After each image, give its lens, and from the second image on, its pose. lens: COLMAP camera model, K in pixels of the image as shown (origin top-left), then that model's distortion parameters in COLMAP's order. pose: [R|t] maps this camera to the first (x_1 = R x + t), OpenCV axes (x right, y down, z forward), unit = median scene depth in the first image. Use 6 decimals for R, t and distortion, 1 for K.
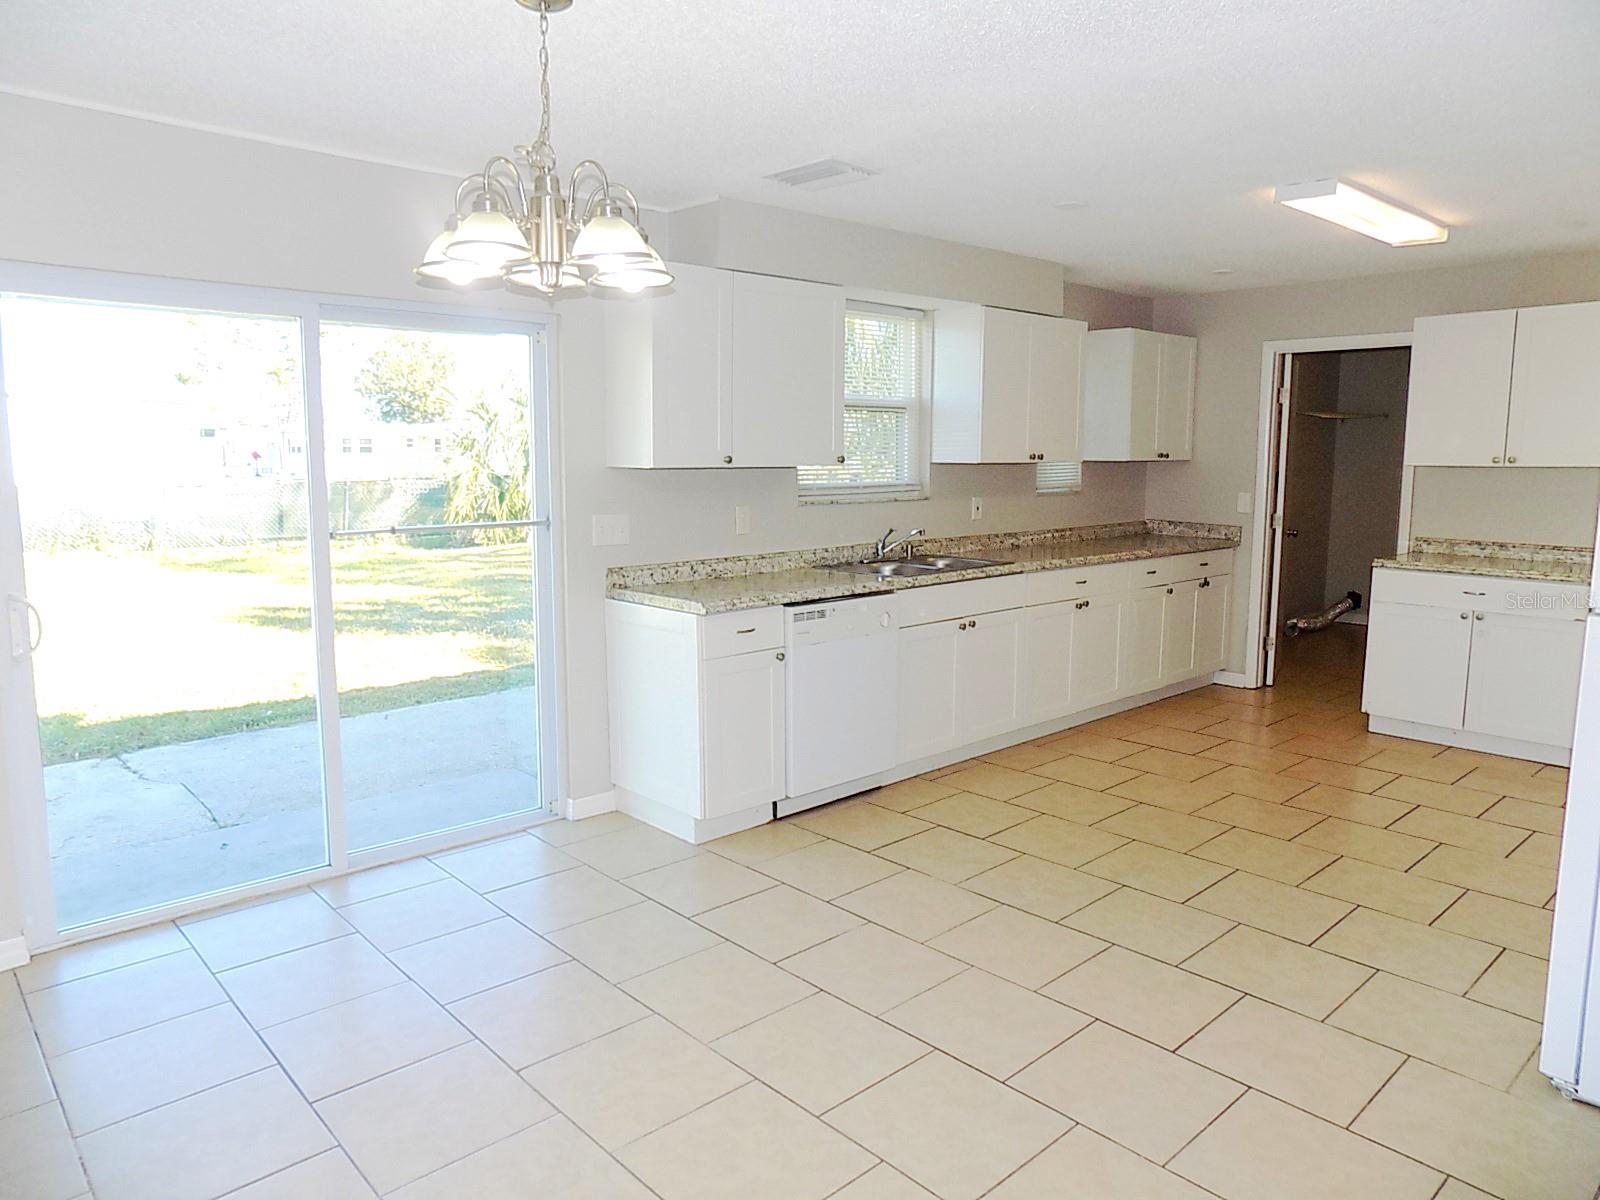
lens RADIAL K [[1064.7, 0, 805.7], [0, 1064.7, 594.2], [0, 0, 1]] dist [-0.075696, 0.073389]
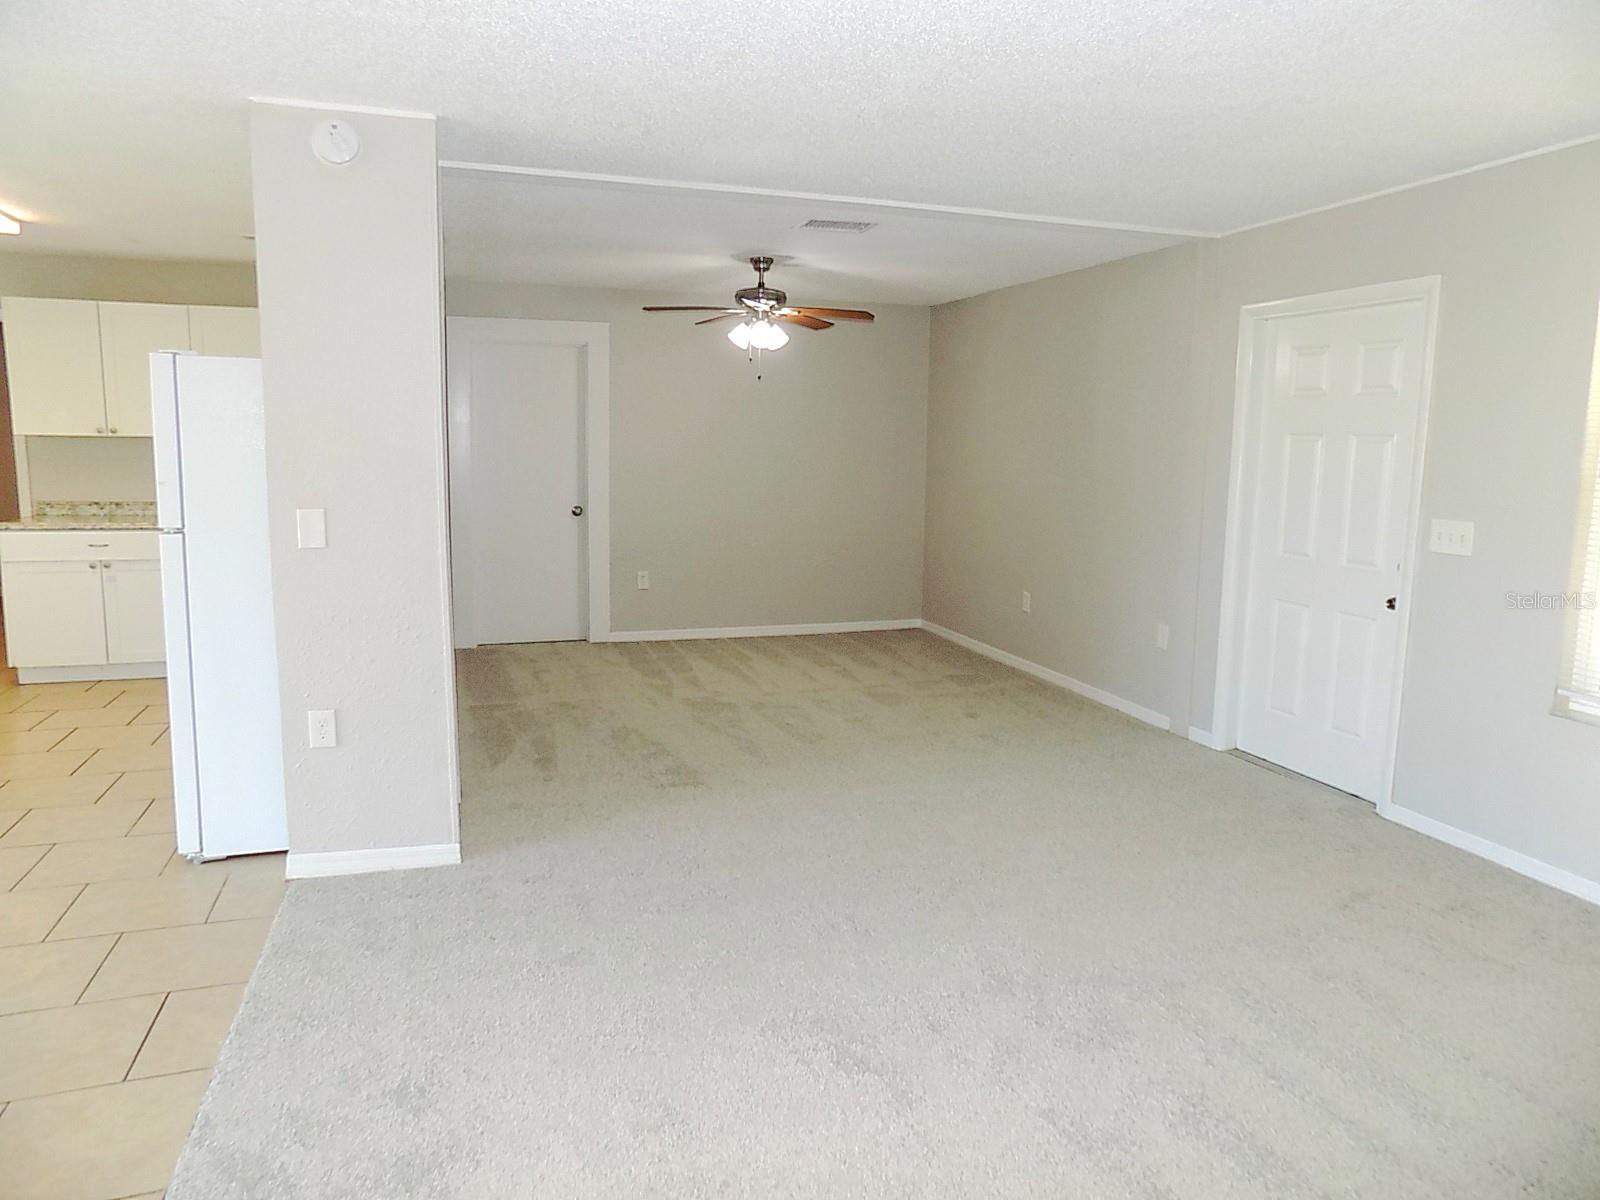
lens RADIAL K [[1064.7, 0, 805.7], [0, 1064.7, 594.2], [0, 0, 1]] dist [-0.075696, 0.073389]
pose [[0.404756, -0.123964, 0.905983, -0.098370], [0.101509, 0.990736, 0.090211, 0.027024], [-0.908773, 0.055451, 0.413590, -0.187498]]
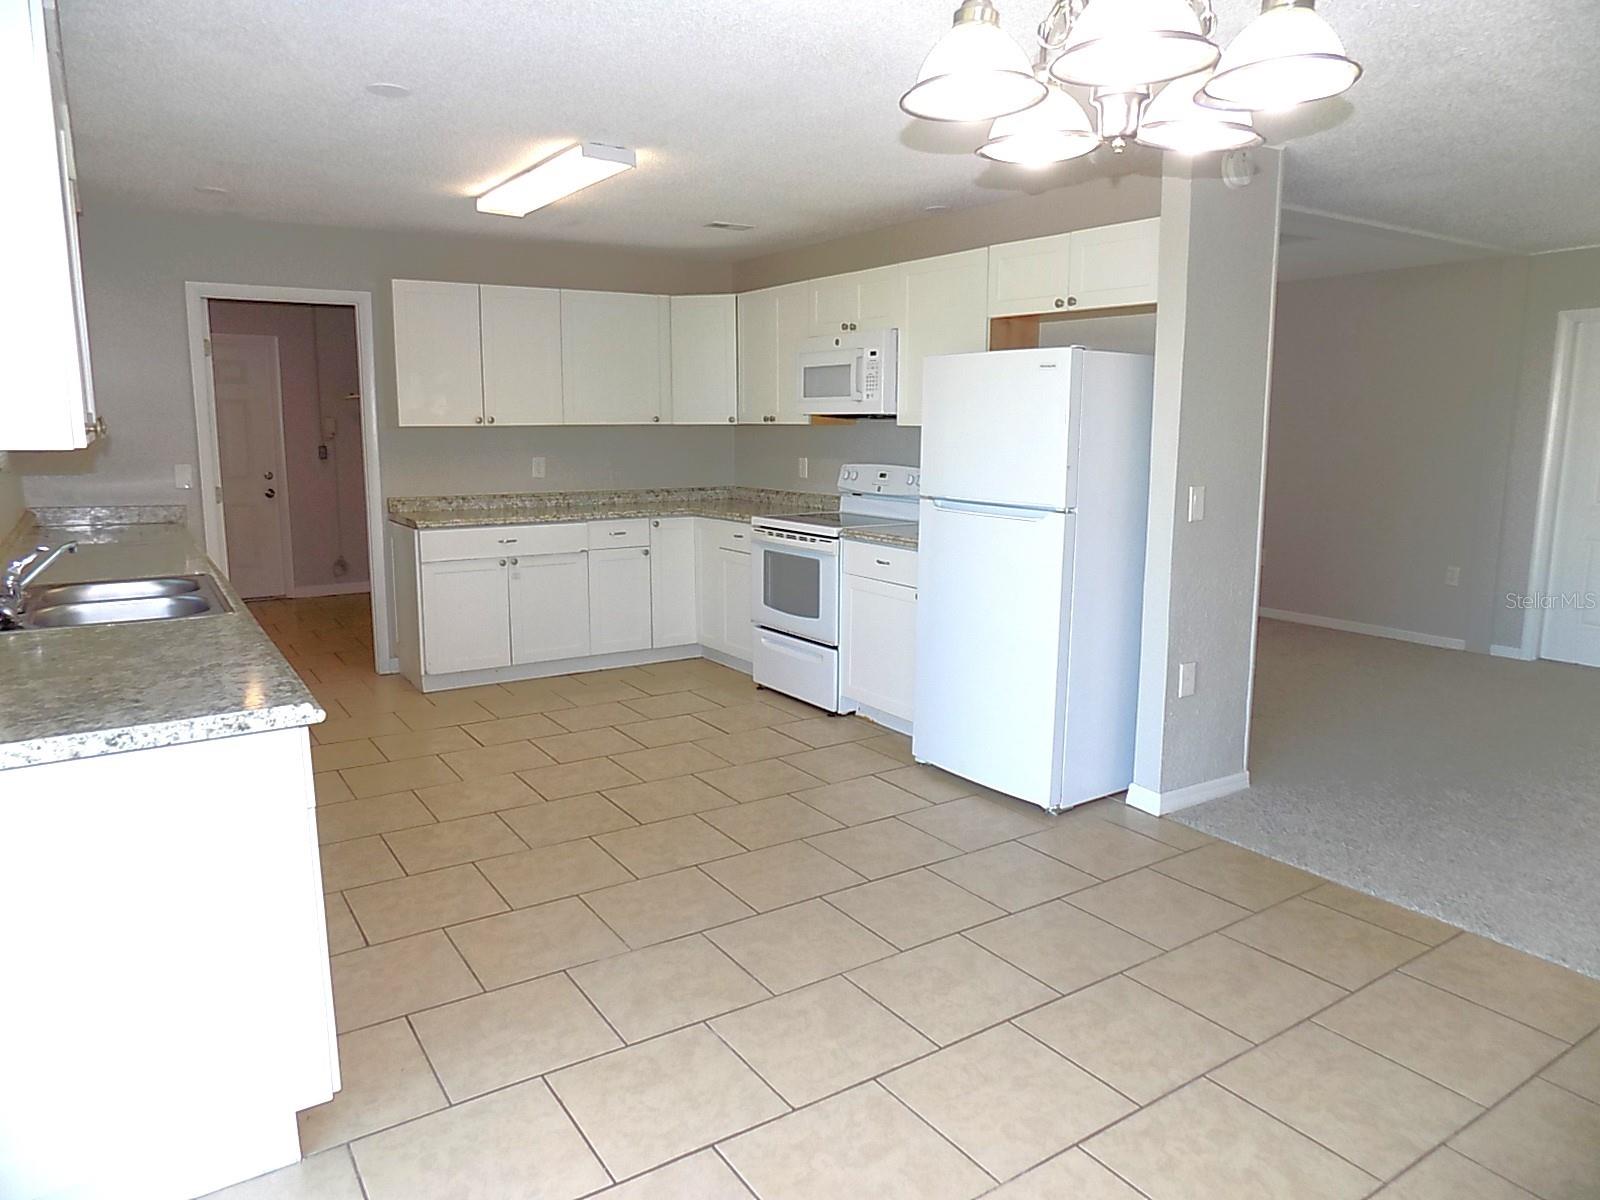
lens RADIAL K [[1064.7, 0, 805.7], [0, 1064.7, 594.2], [0, 0, 1]] dist [-0.075696, 0.073389]
pose [[0.154123, -0.157479, 0.975421, -0.398904], [0.126381, 0.982250, 0.138613, -0.059111], [-0.979936, 0.101912, 0.171290, 0.488334]]
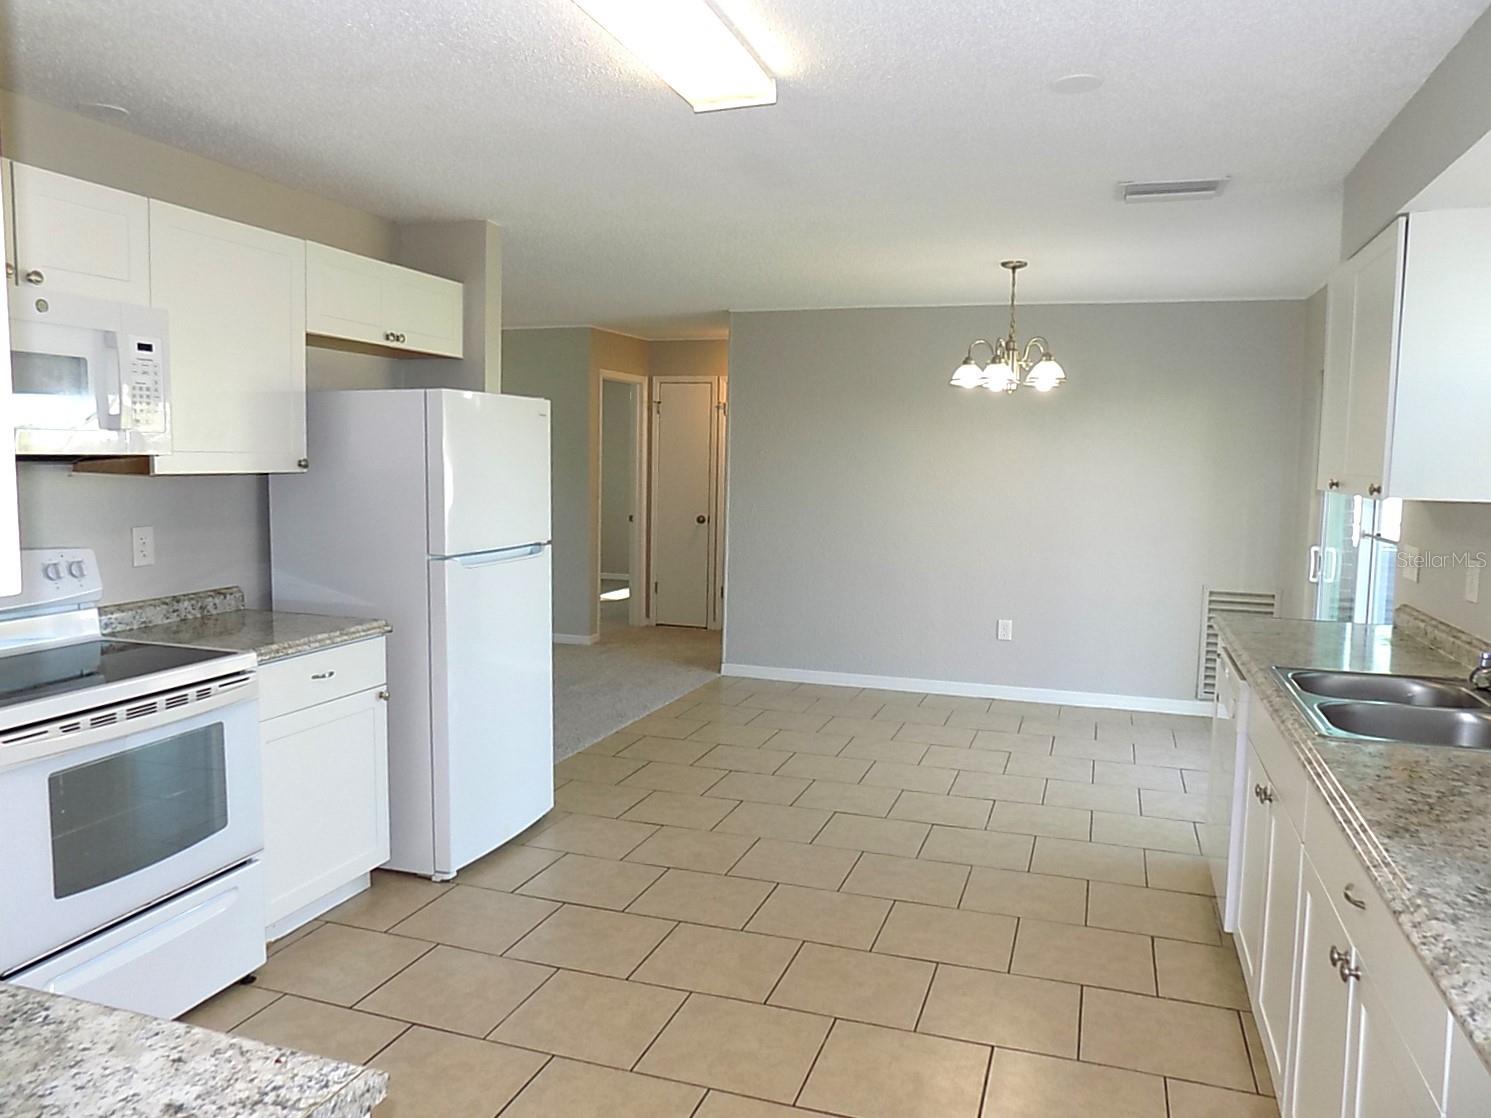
lens RADIAL K [[1065.8, 0, 745.5], [0, 1065.8, 559.0], [0, 0, 1]] dist [0.001256, 0.000008]
pose [[-0.879921, 0.038884, -0.473525, 0.581237], [-0.073785, 0.973370, 0.217040, -0.168461], [0.469355, 0.225917, -0.853620, 1.202763]]
